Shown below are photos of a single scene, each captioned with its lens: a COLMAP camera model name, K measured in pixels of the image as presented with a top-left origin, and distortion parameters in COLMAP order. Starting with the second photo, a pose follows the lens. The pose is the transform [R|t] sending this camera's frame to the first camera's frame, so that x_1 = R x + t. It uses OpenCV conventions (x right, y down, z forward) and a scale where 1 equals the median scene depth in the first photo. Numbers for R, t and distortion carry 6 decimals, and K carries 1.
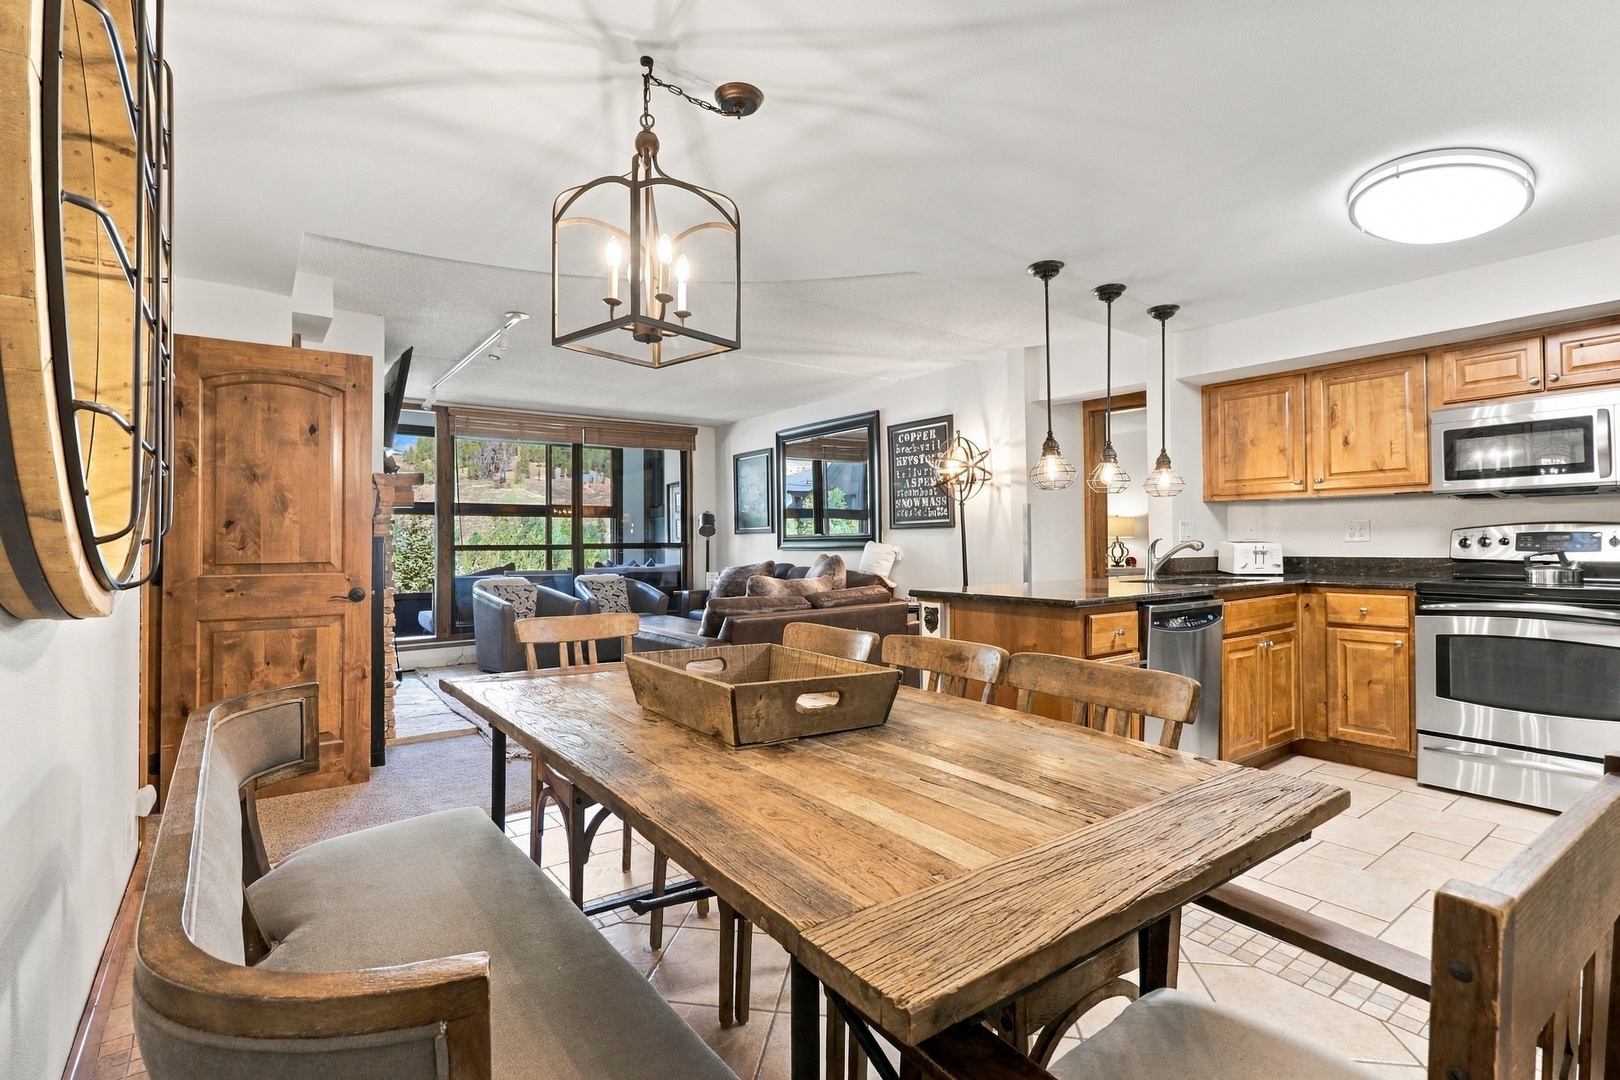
lens RADIAL K [[756.6, 0, 797.5], [0, 756.6, 534.8], [0, 0, 1]] dist [-0.014285, 0.000219]
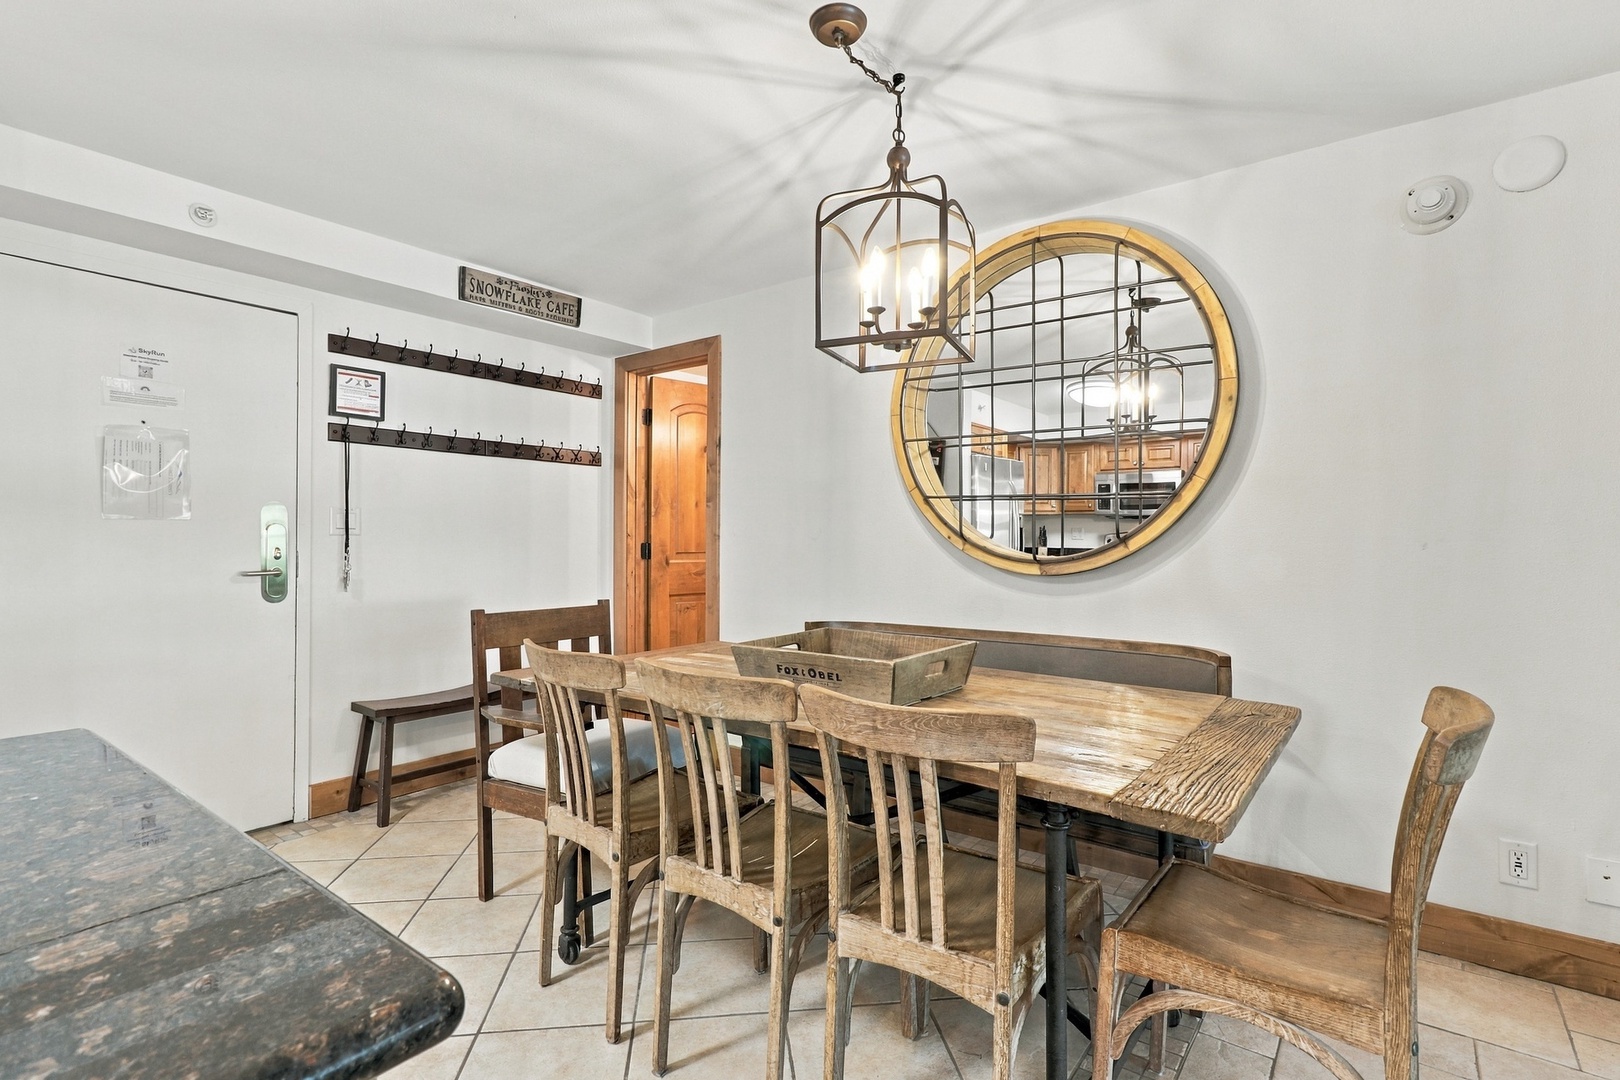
lens RADIAL K [[766.7, 0, 803.4], [0, 766.7, 539.7], [0, 0, 1]] dist [0.000386, 0.000971]
pose [[-0.962042, 0.004317, -0.272866, 0.122454], [0.005679, 0.999975, -0.004203, 0.010389], [0.272841, -0.005593, -0.962043, 1.089888]]
